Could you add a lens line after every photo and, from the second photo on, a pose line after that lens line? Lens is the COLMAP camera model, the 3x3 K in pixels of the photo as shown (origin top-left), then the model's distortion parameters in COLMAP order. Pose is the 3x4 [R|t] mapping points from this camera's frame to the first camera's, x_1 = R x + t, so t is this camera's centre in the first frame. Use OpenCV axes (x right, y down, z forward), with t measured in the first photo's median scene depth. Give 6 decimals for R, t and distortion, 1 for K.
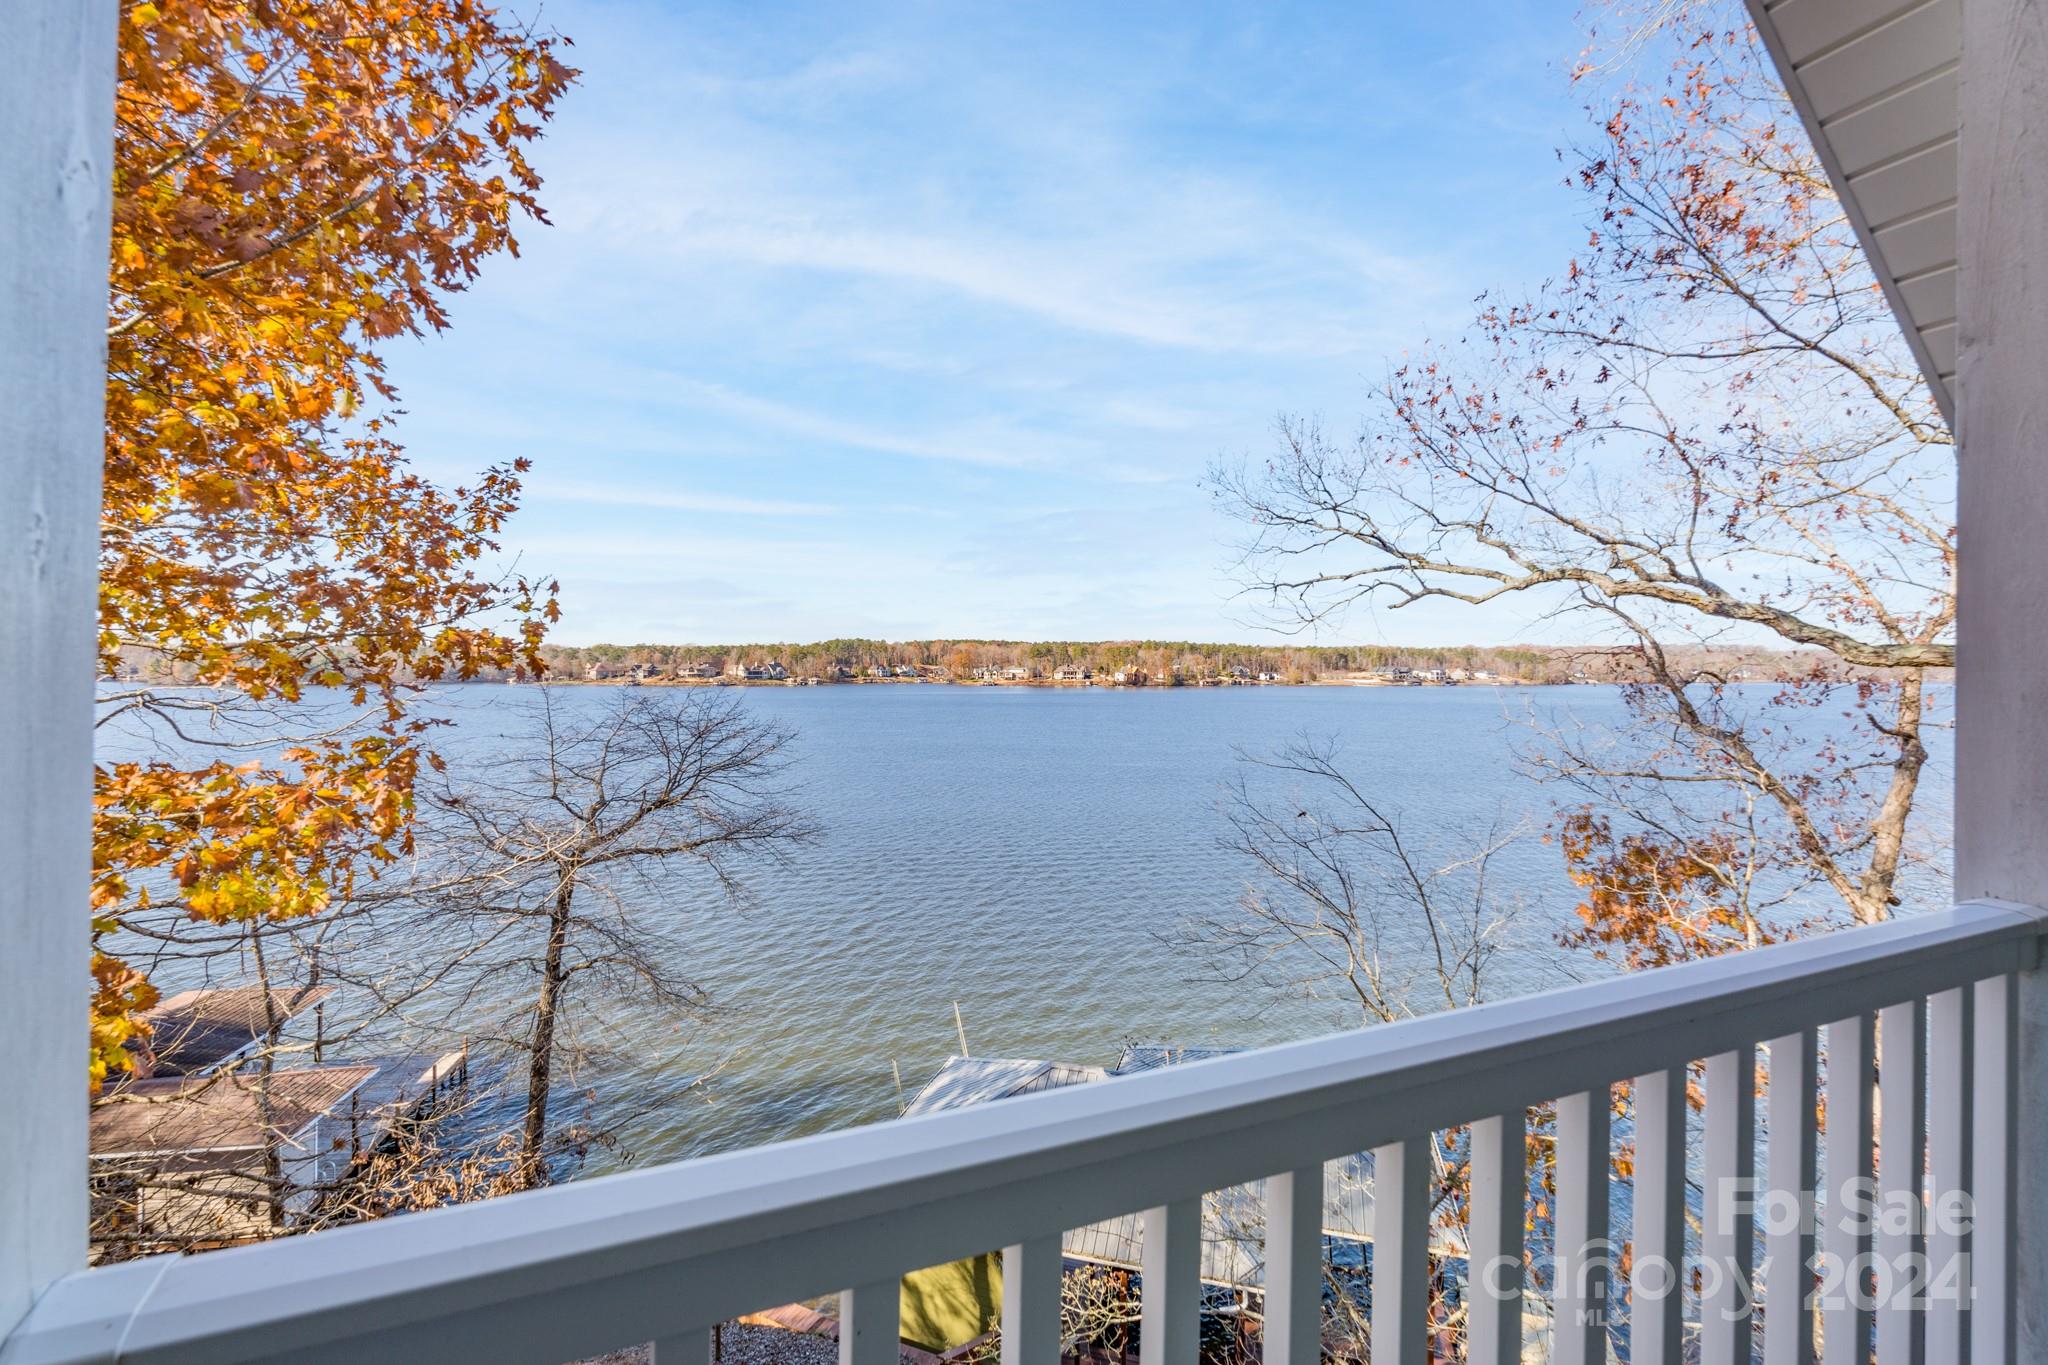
lens RADIAL K [[931.8, 0, 1027.0], [0, 931.8, 658.4], [0, 0, 1]] dist [-0.004367, -0.000321]
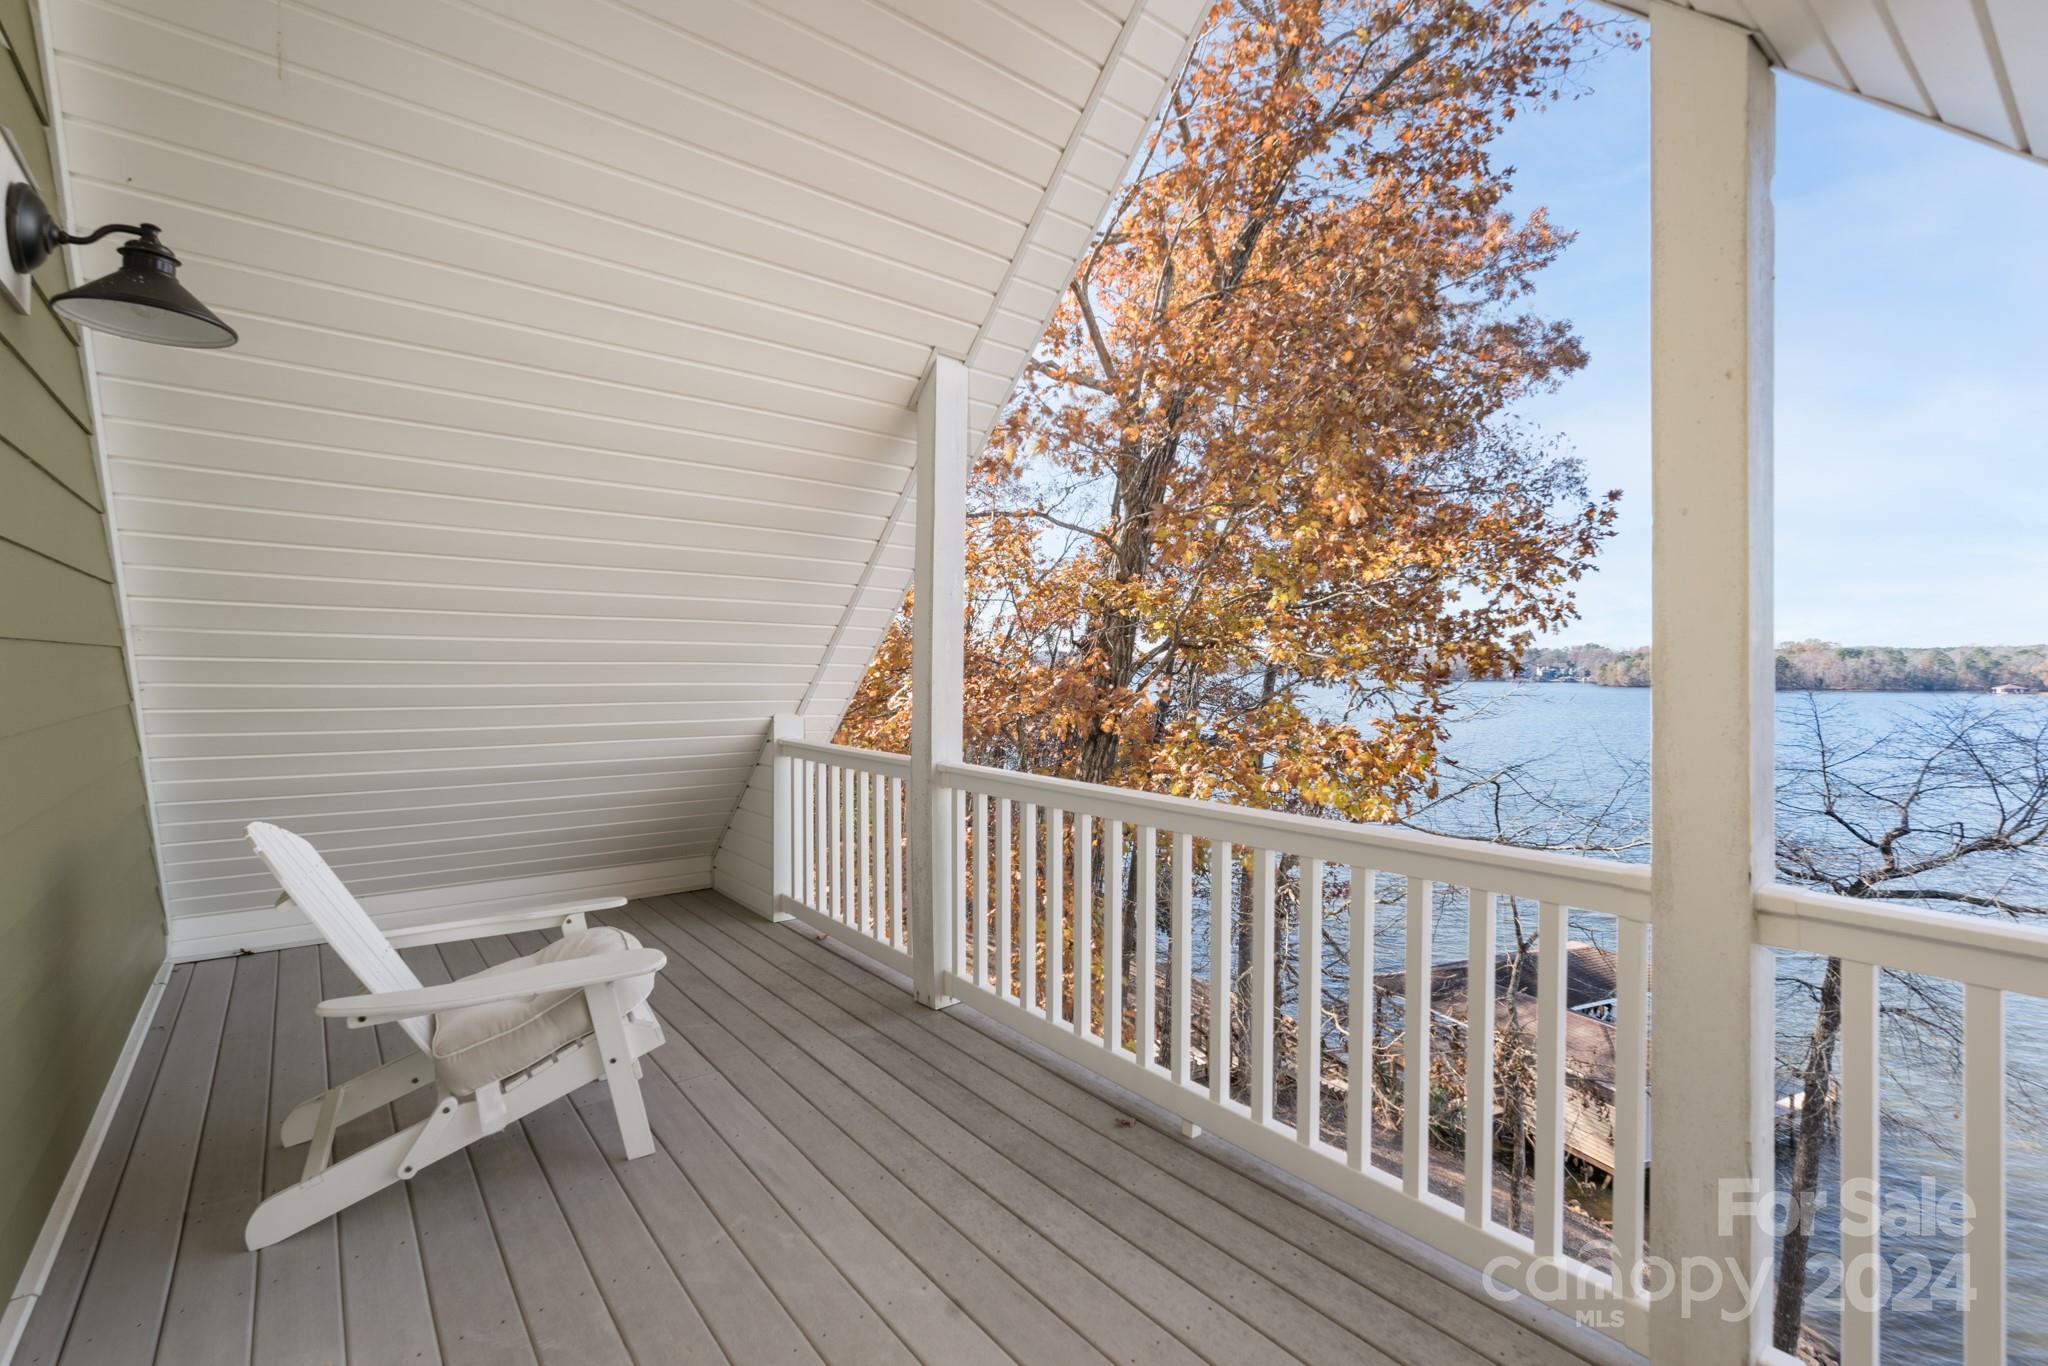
lens RADIAL K [[931.8, 0, 1027.0], [0, 931.8, 658.9], [0, 0, 1]] dist [-0.004367, -0.000321]
pose [[0.243078, -0.005810, -0.969989, 0.420741], [0.001648, 0.999983, -0.005576, 0.000678], [0.970005, -0.000243, 0.243084, 0.006740]]
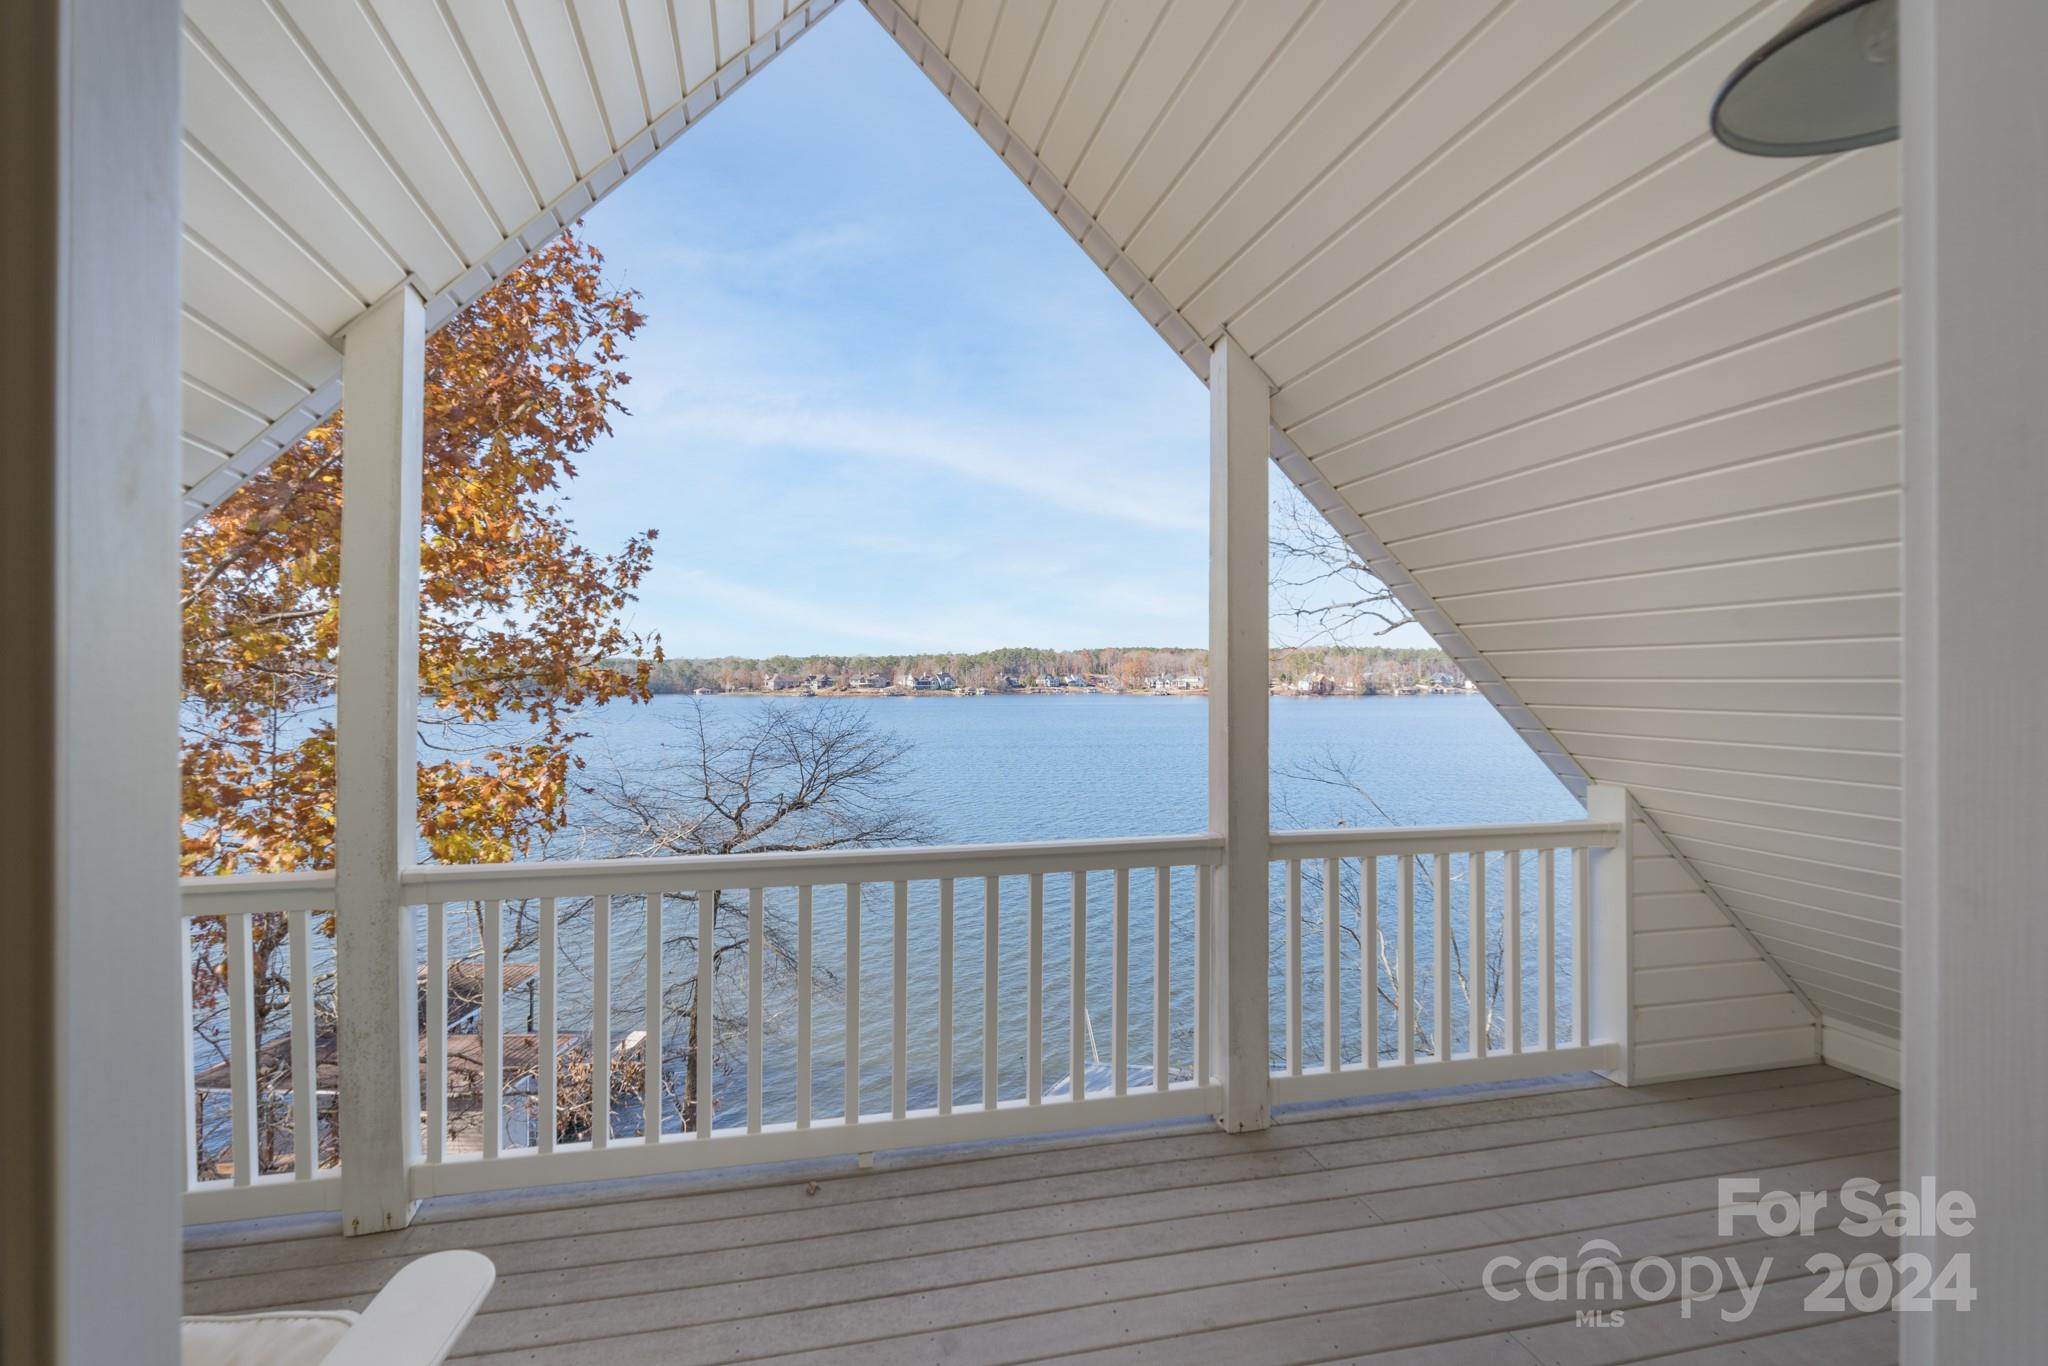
lens RADIAL K [[968.7, 0, 1015.4], [0, 968.7, 671.6], [0, 0, 1]] dist [-0.002169, 0.000030]
pose [[0.982089, -0.006684, -0.188300, 0.209709], [0.007522, 0.999965, 0.003738, -0.020891], [0.188268, -0.005087, 0.982105, -0.233790]]
